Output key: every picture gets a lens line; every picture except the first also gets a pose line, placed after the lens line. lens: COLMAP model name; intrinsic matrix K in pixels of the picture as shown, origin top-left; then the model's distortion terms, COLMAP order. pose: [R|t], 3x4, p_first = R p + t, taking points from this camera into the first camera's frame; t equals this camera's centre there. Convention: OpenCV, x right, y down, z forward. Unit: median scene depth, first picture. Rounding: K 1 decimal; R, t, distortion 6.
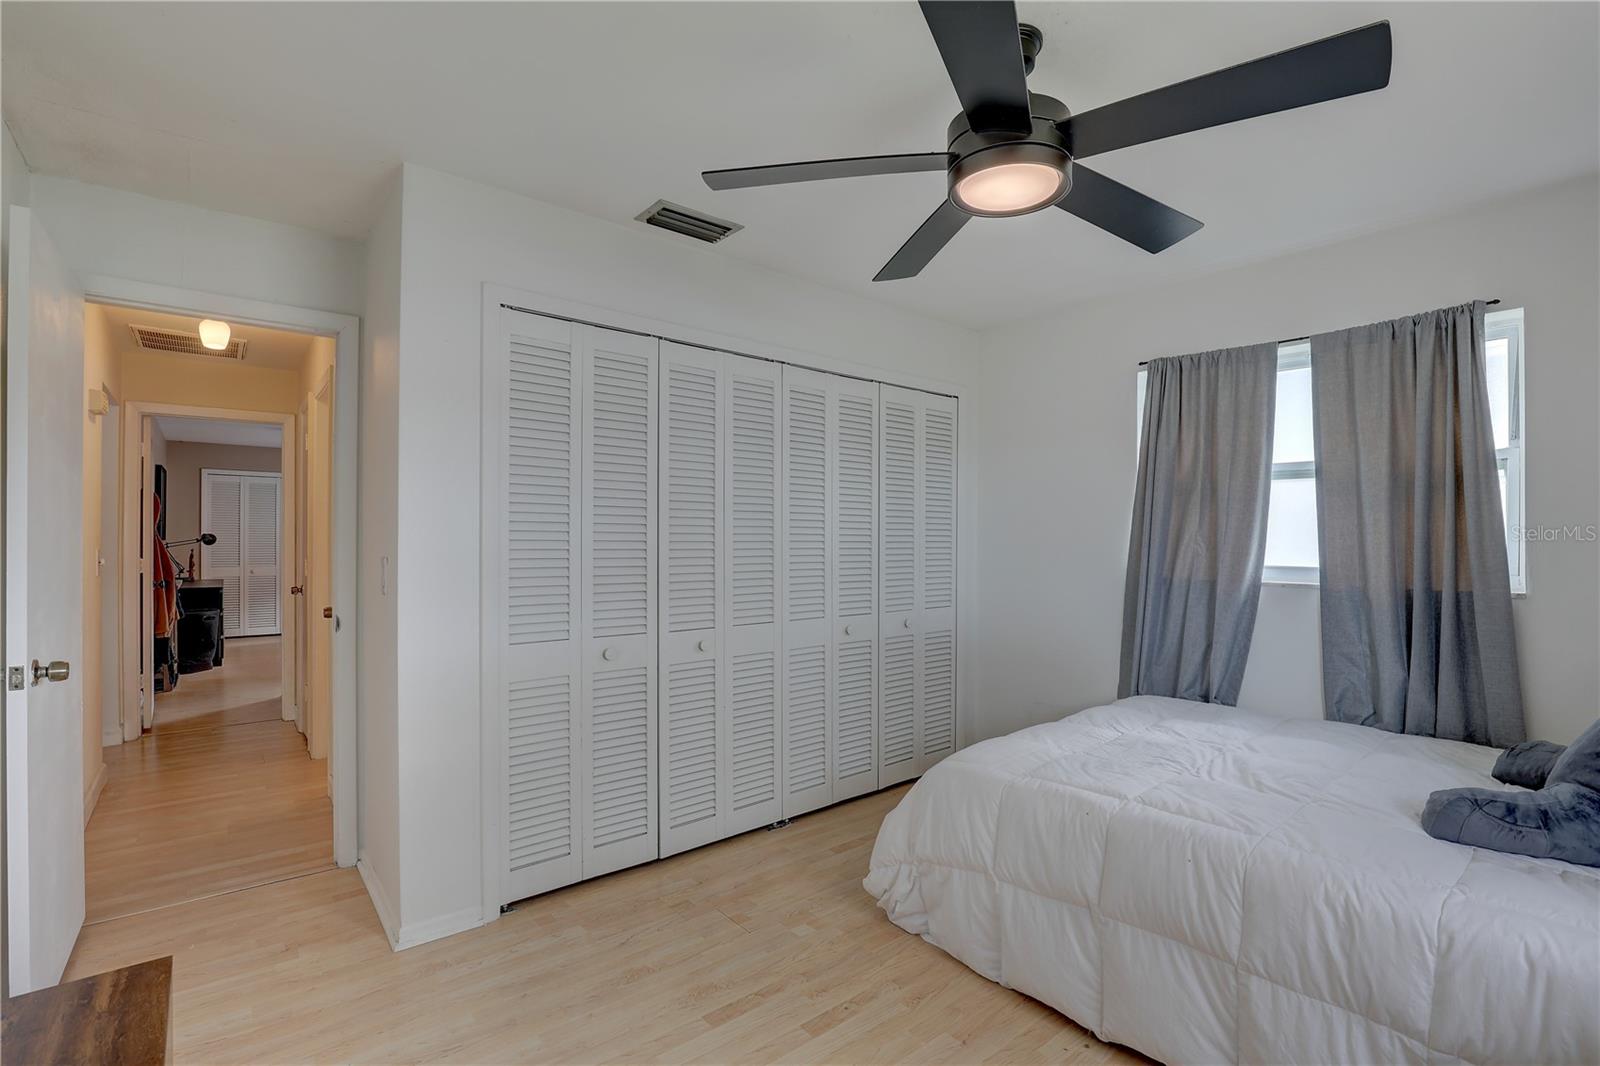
lens RADIAL K [[728.2, 0, 791.3], [0, 728.2, 531.8], [0, 0, 1]] dist [-0.032935, 0.004303]
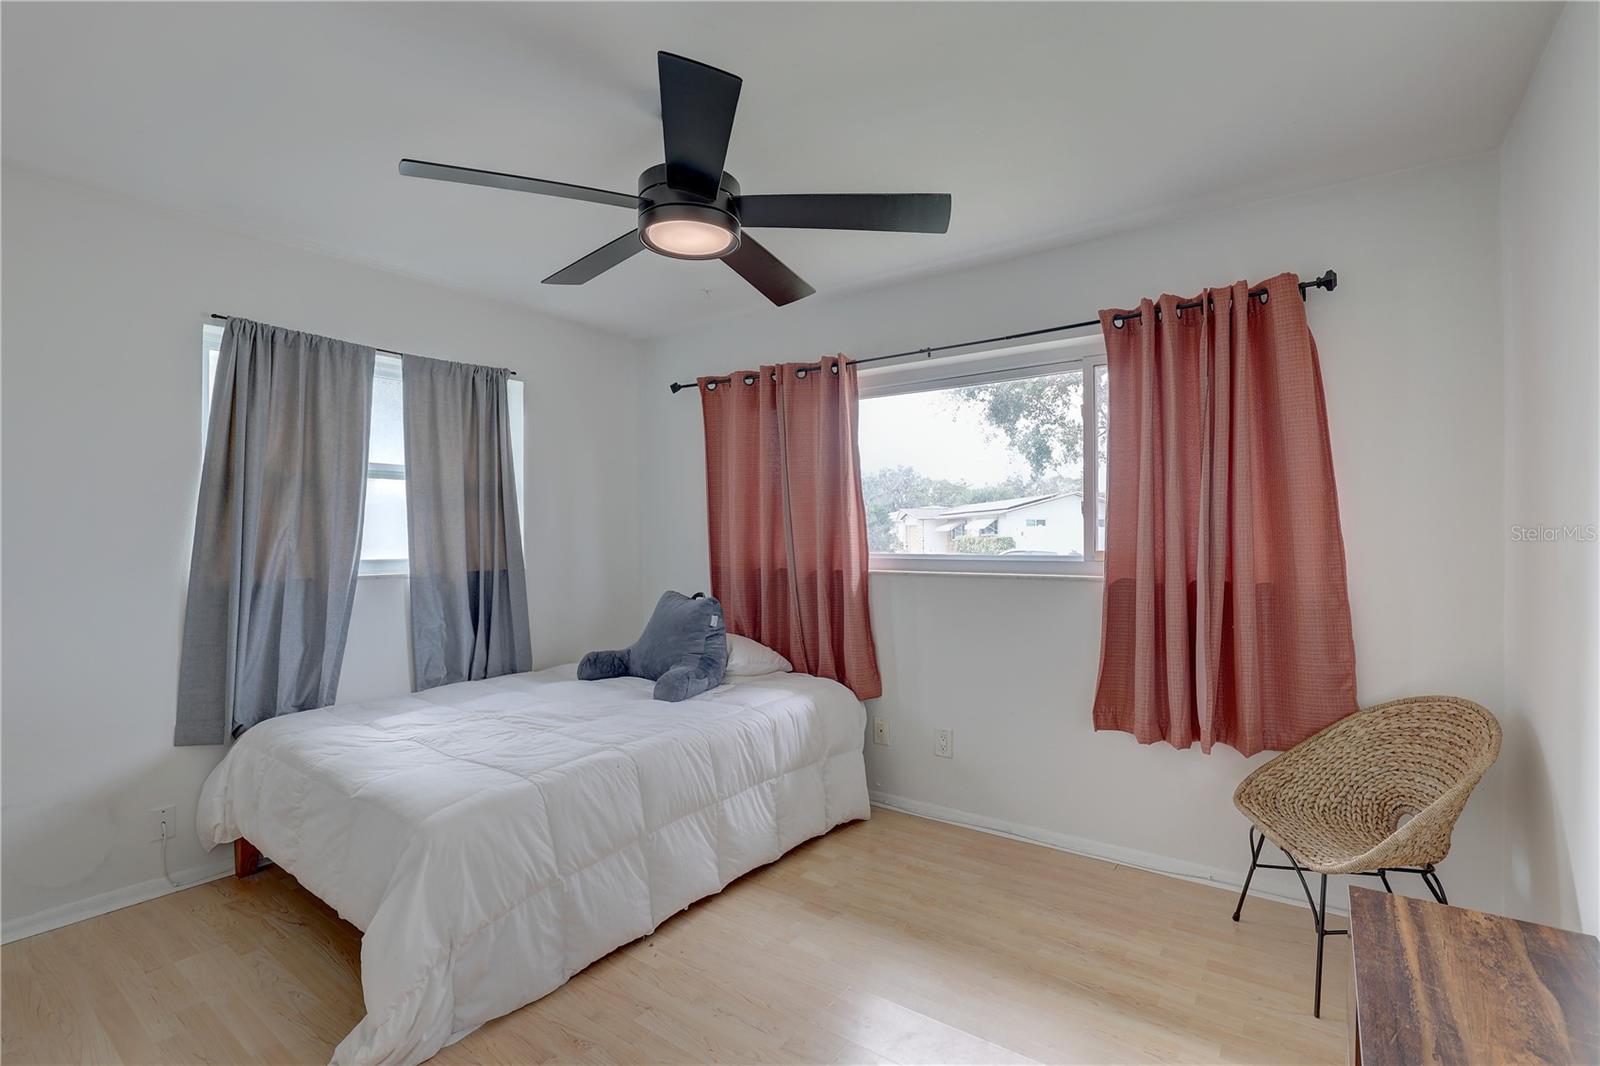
lens RADIAL K [[728.2, 0, 814.5], [0, 728.2, 543.3], [0, 0, 1]] dist [-0.032935, 0.004303]
pose [[-0.263485, -0.013223, 0.964573, -0.545707], [-0.001519, 0.999911, 0.013292, 0.008940], [-0.964662, 0.002037, -0.263482, 0.680007]]
